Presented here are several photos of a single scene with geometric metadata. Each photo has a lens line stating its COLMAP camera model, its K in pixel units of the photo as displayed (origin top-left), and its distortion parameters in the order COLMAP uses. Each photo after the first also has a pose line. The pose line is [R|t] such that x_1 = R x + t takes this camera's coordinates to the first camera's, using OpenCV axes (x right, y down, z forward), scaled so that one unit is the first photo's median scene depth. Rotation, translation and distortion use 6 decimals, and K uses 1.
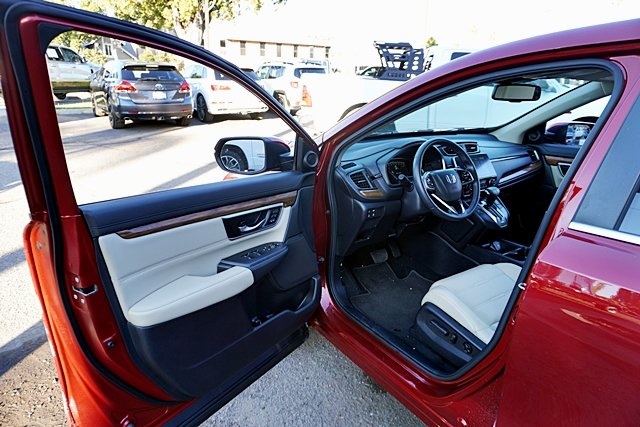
lens RADIAL K [[430.3, 0, 320.0], [0, 430.3, 213.5], [0, 0, 1]] dist [-0.051119, 0.039222]
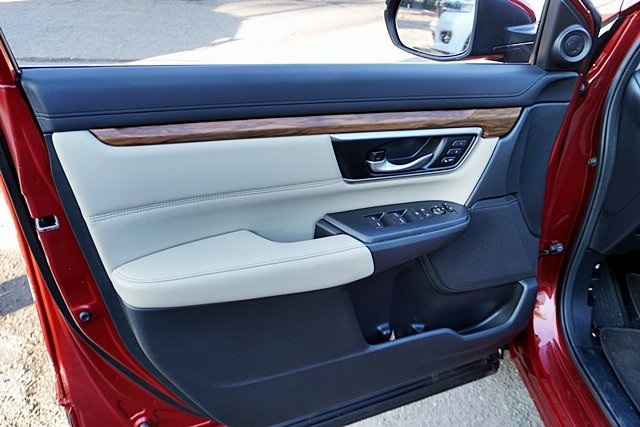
lens RADIAL K [[551.2, 0, 320.4], [0, 551.2, 204.2], [0, 0, 1]] dist [-0.010728, -0.004290]
pose [[0.852551, 0.254216, -0.456652, 0.065570], [-0.175833, 0.962315, 0.207443, -0.040036], [0.492179, -0.096562, 0.865122, 0.376353]]
